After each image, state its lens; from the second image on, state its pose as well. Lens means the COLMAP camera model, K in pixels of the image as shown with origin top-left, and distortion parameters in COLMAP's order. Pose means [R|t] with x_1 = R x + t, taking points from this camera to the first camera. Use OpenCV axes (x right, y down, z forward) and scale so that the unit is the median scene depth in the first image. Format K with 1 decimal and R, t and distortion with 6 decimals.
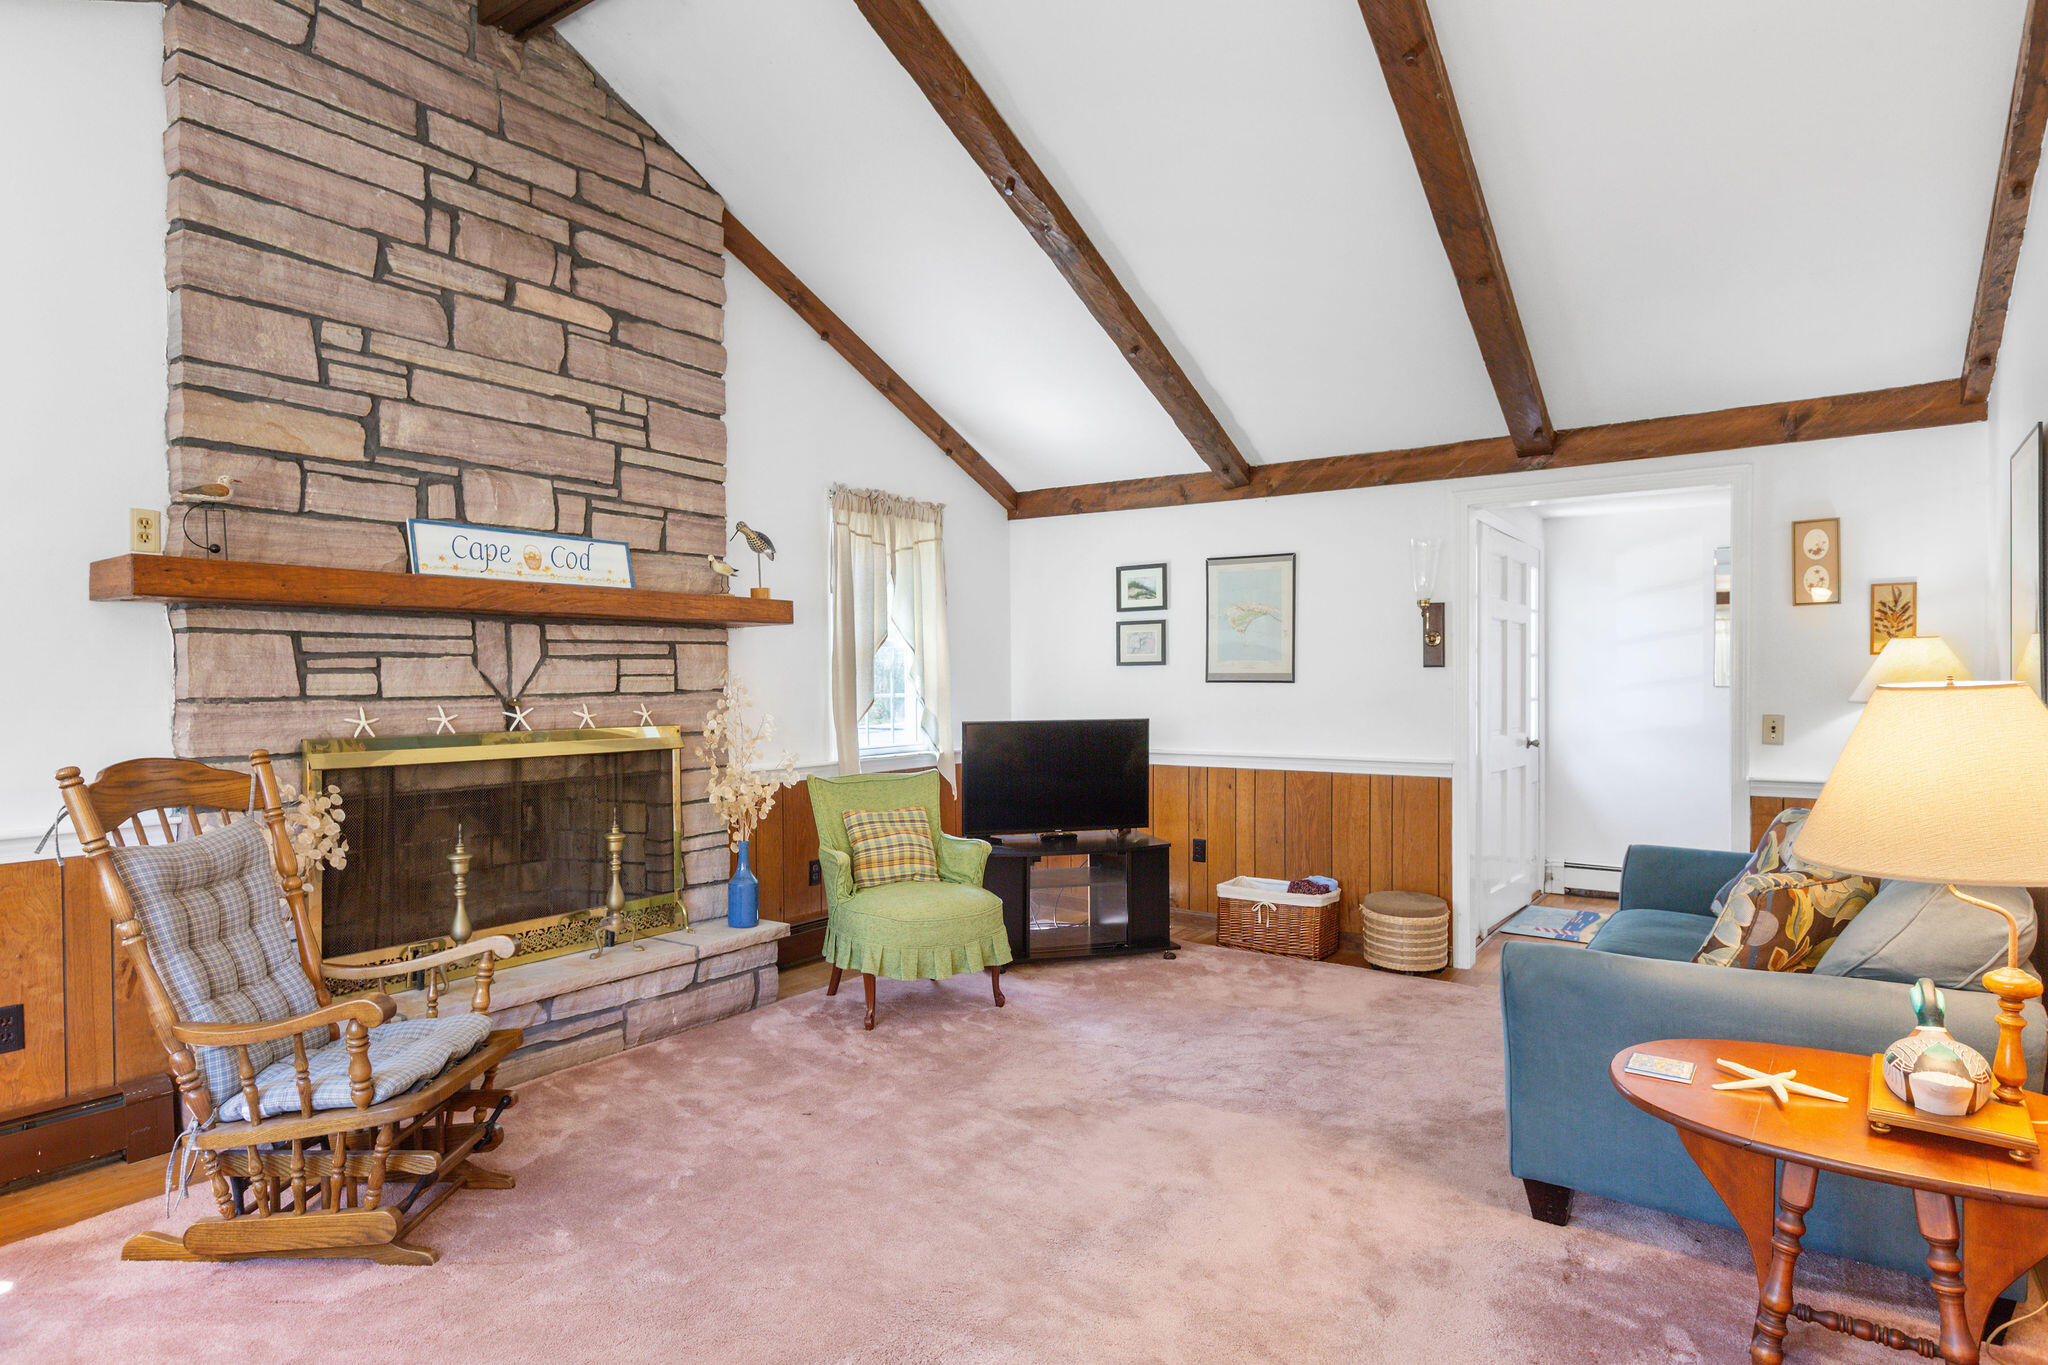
lens RADIAL K [[1124.6, 0, 1010.9], [0, 1124.6, 698.1], [0, 0, 1]] dist [0.001279, 0.001341]
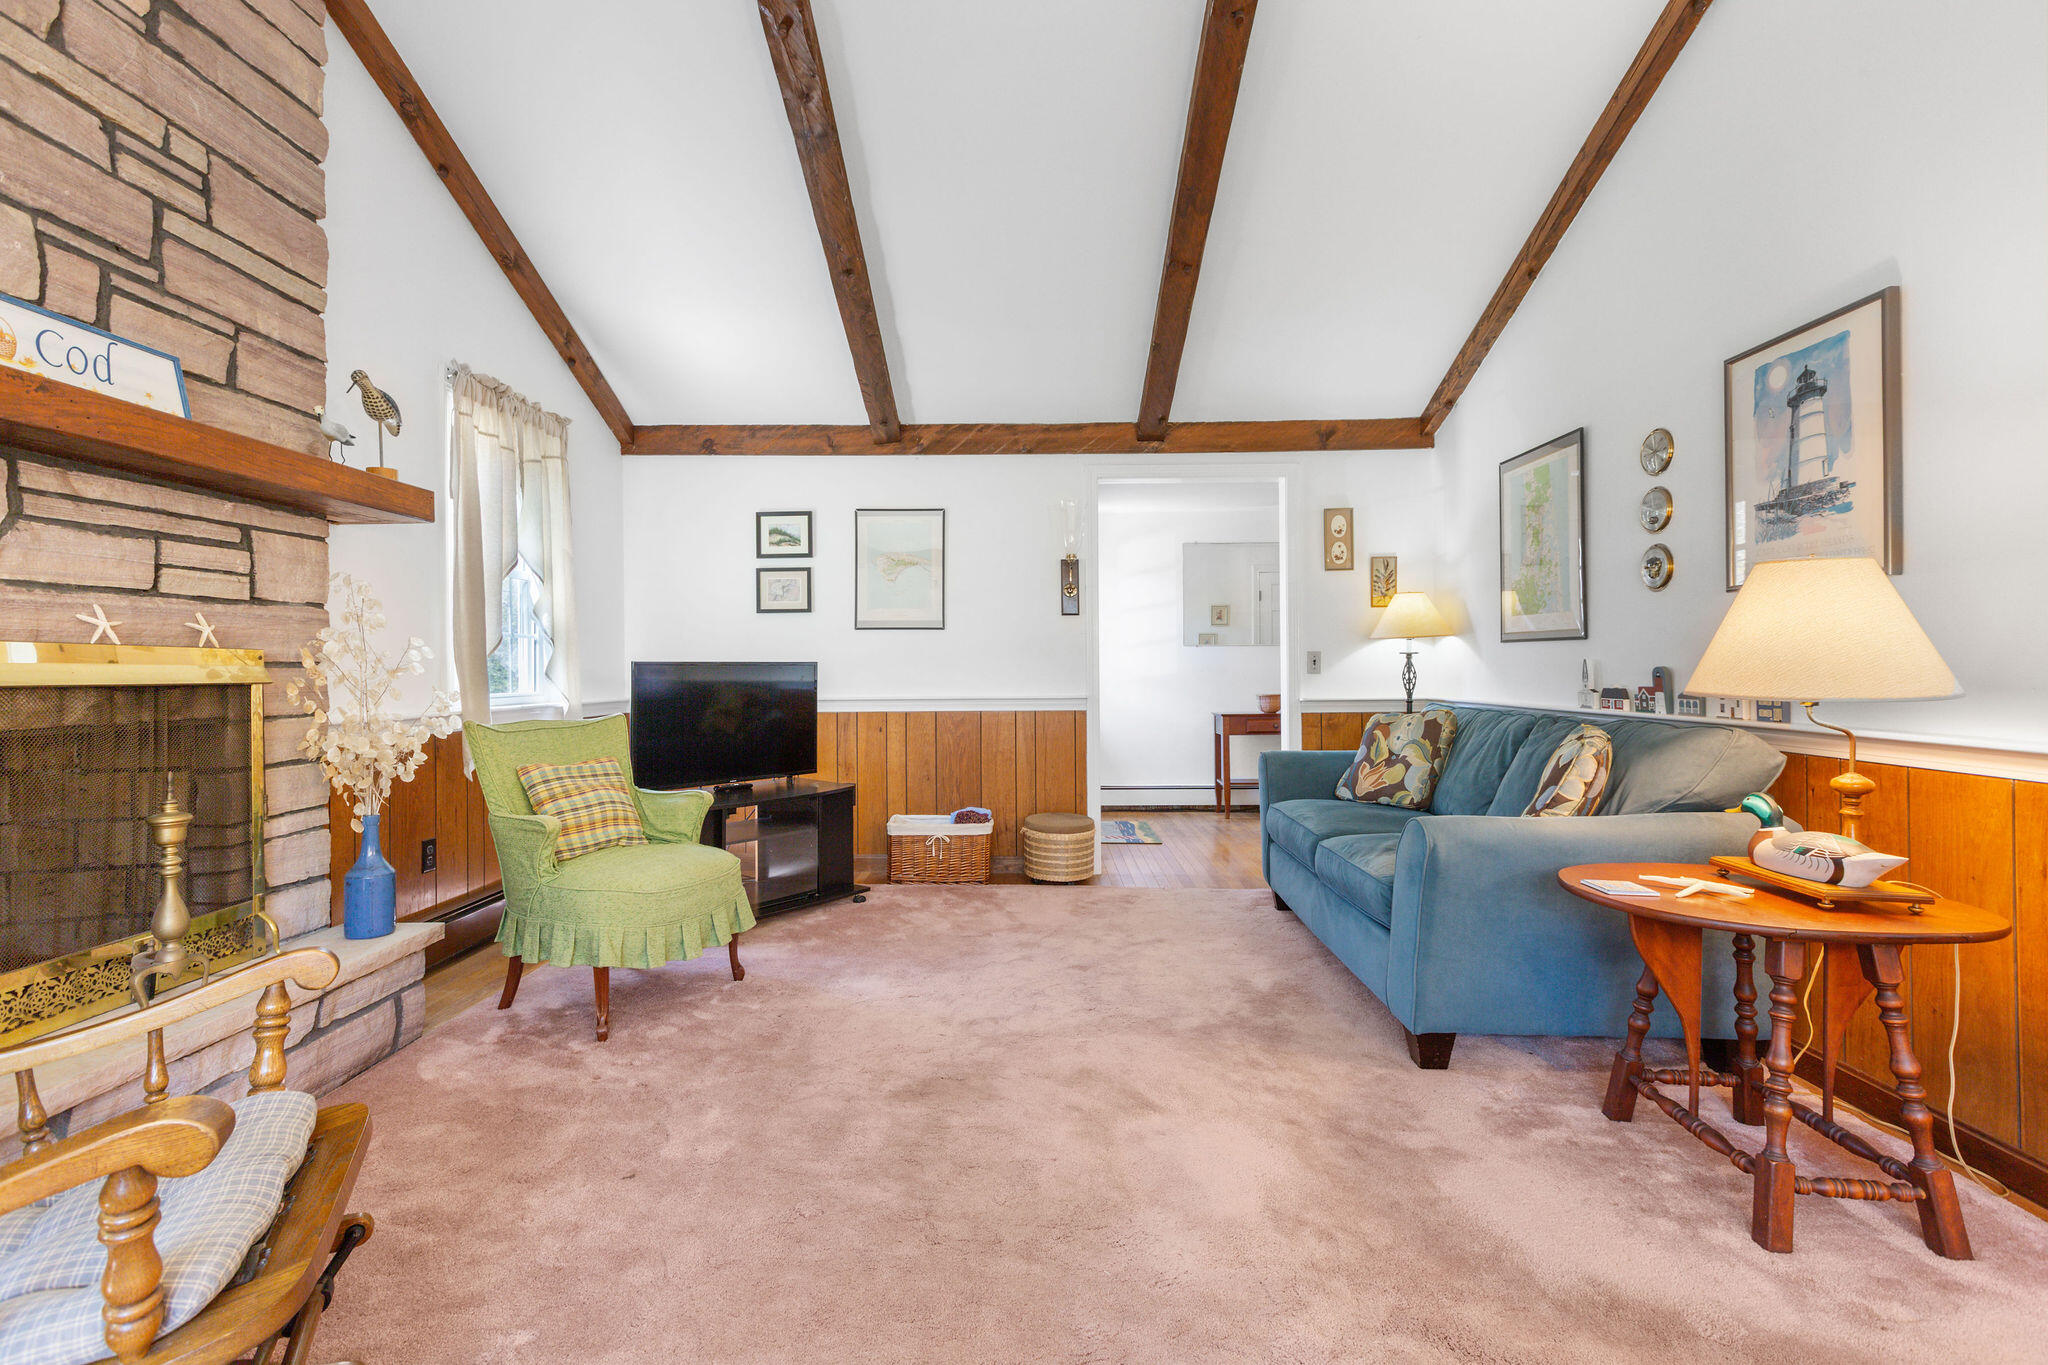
lens RADIAL K [[919.3, 0, 1017.2], [0, 919.3, 669.9], [0, 0, 1]] dist [0.002073, -0.000105]
pose [[0.827350, -0.000551, 0.561686, -0.222984], [0.012488, 0.999770, -0.017414, 0.049699], [-0.561548, 0.021422, 0.827167, 0.282987]]
